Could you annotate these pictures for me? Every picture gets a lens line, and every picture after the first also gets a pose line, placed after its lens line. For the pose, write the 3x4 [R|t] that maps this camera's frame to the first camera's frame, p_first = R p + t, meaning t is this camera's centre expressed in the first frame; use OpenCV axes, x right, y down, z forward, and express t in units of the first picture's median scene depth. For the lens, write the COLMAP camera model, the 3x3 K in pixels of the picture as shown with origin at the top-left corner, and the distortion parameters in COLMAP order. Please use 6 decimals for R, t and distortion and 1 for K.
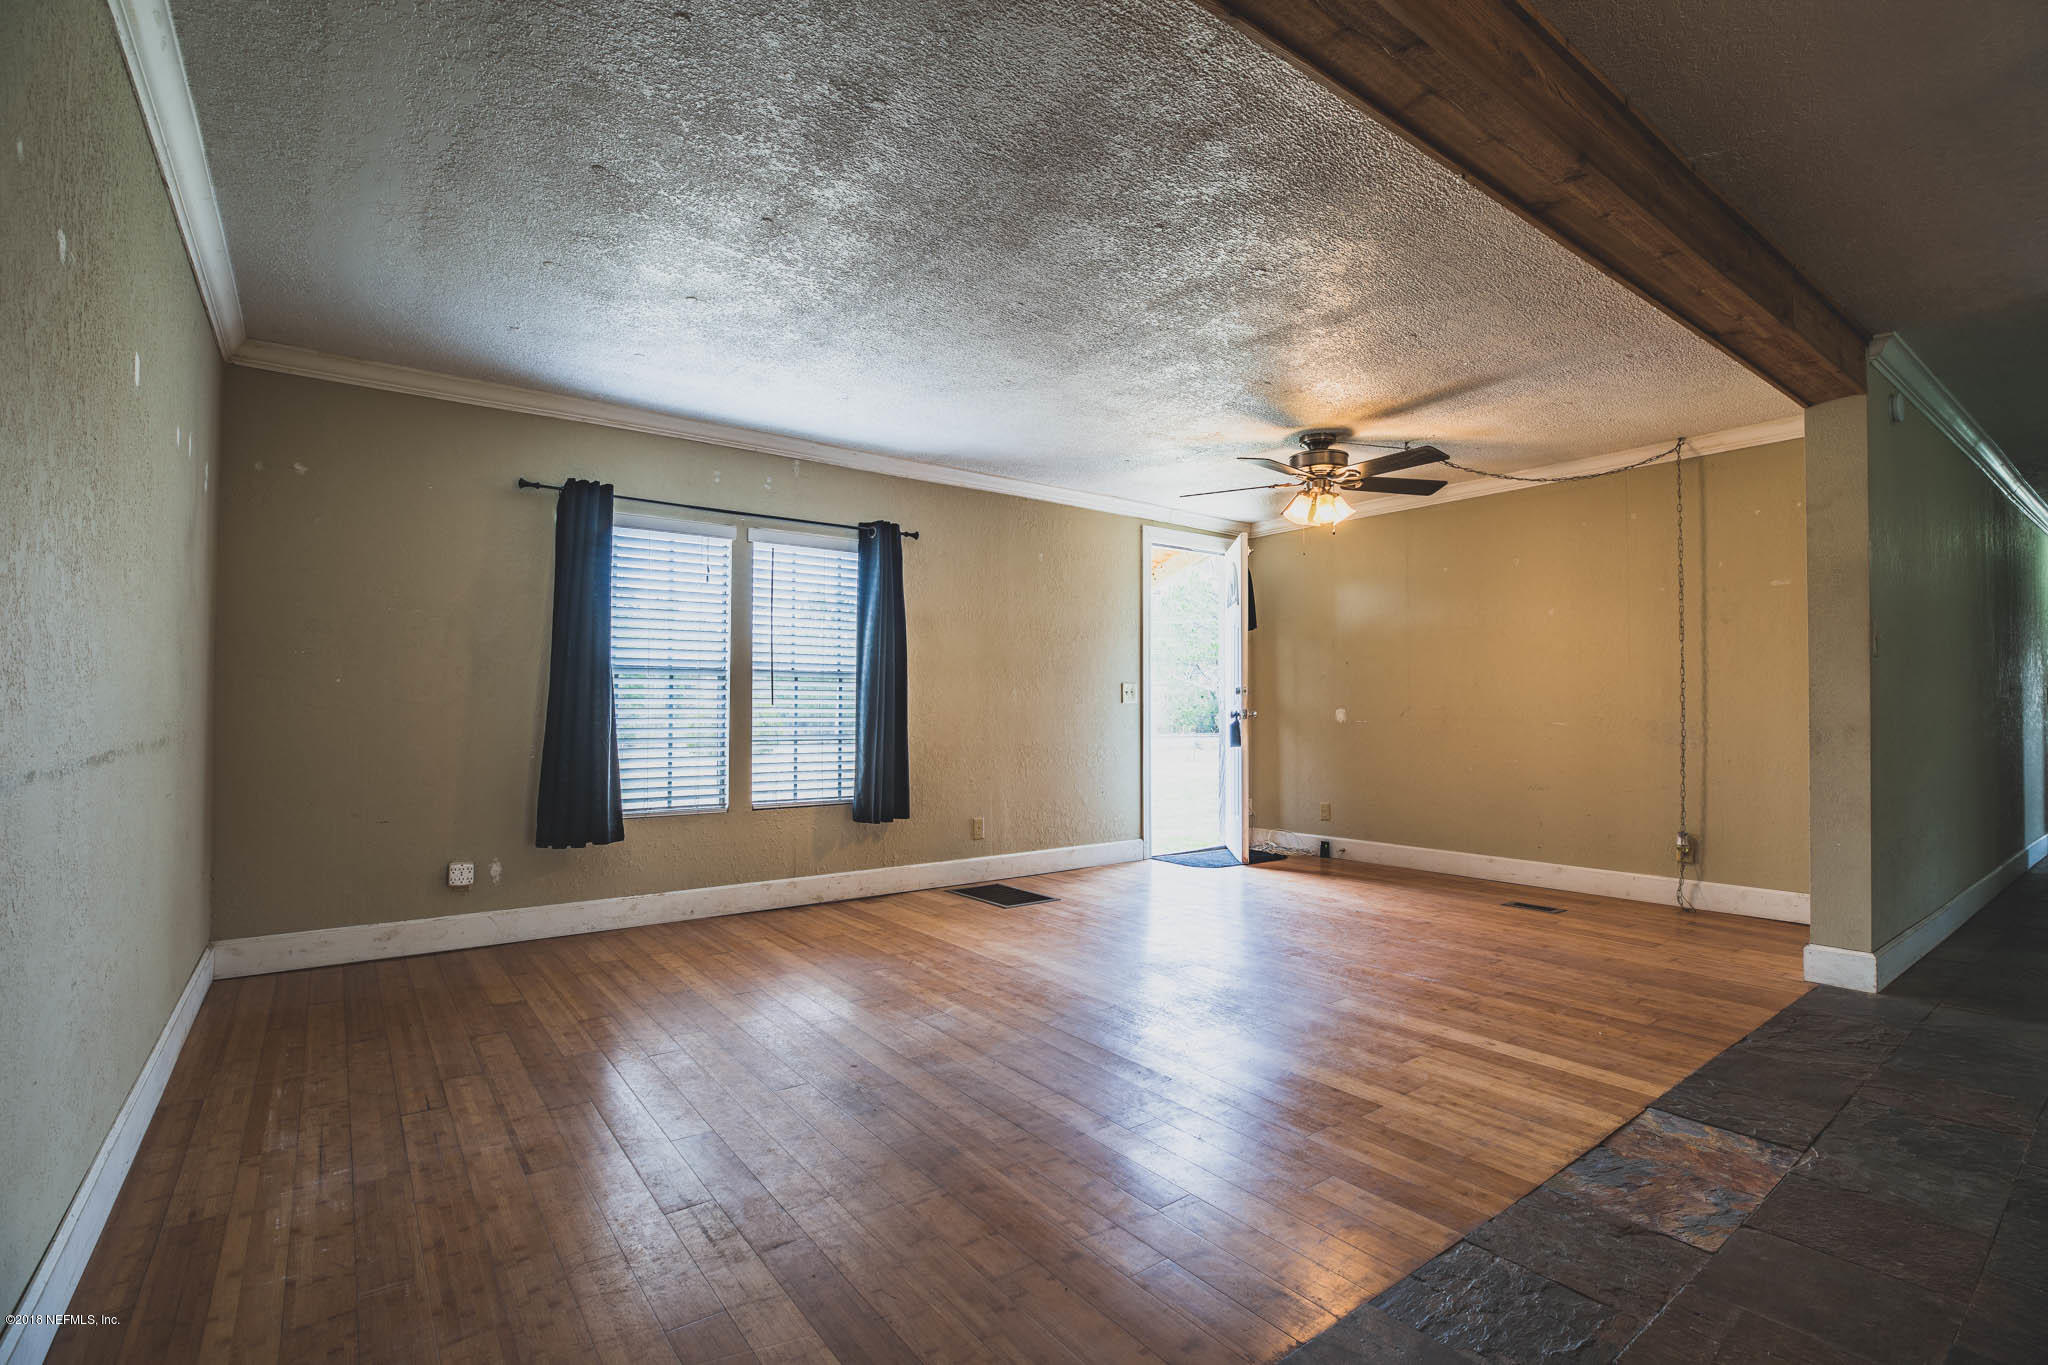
lens RADIAL K [[933.8, 0, 1031.5], [0, 933.8, 696.0], [0, 0, 1]] dist [-0.036360, 0.000133]
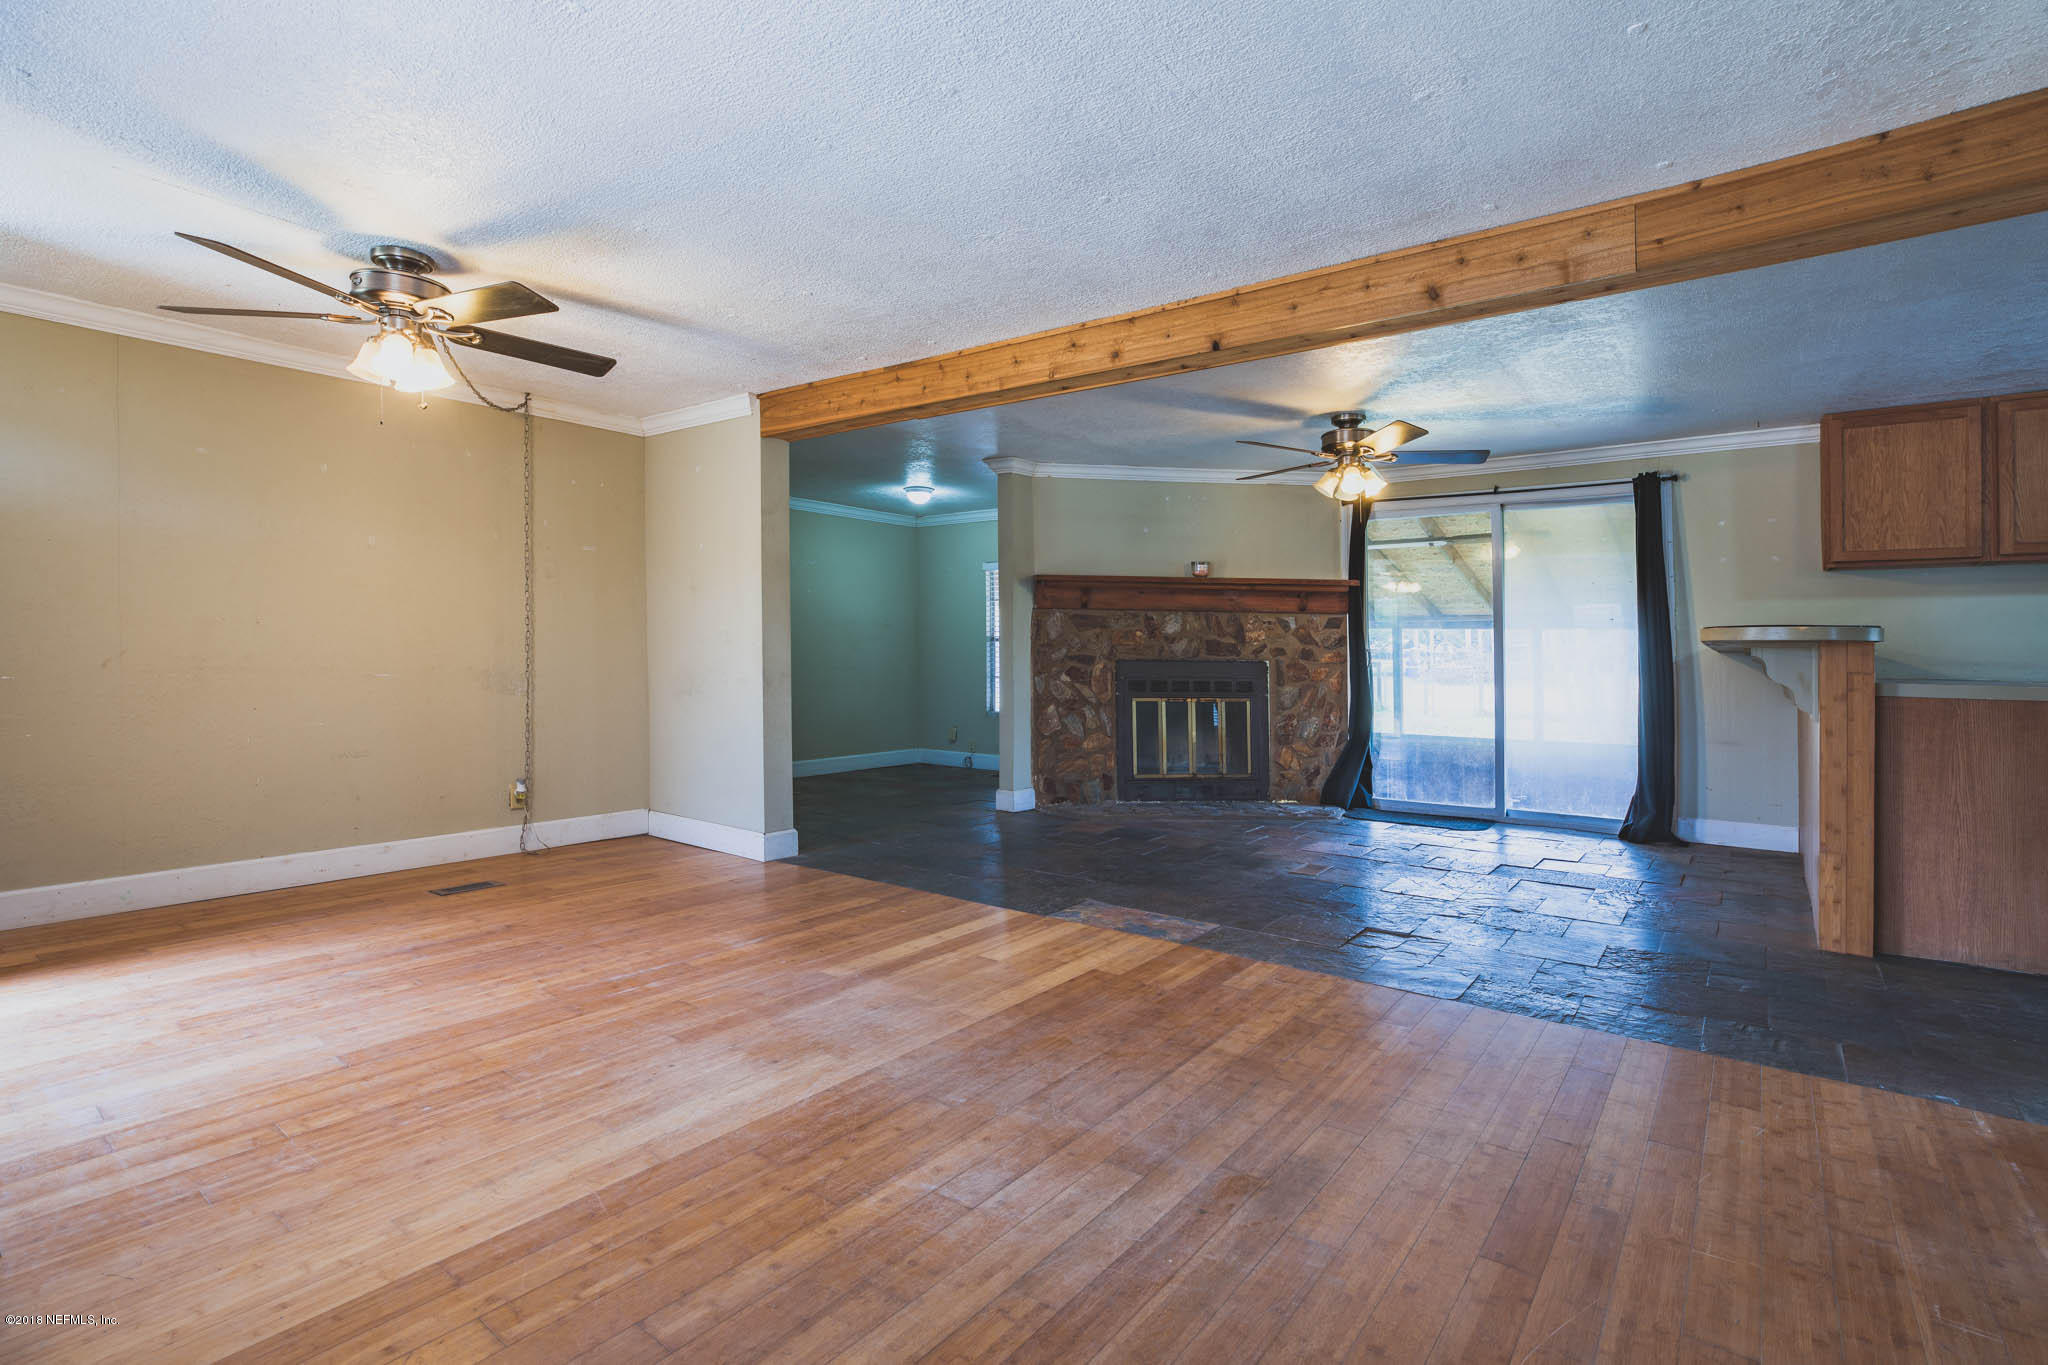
lens RADIAL K [[988.3, 0, 1029.0], [0, 988.3, 655.3], [0, 0, 1]] dist [-0.022648, 0.000047]
pose [[-0.283140, -0.004148, 0.959070, -0.720403], [-0.022491, 0.999744, -0.002316, 0.003588], [-0.958815, -0.022227, -0.283161, 1.152049]]
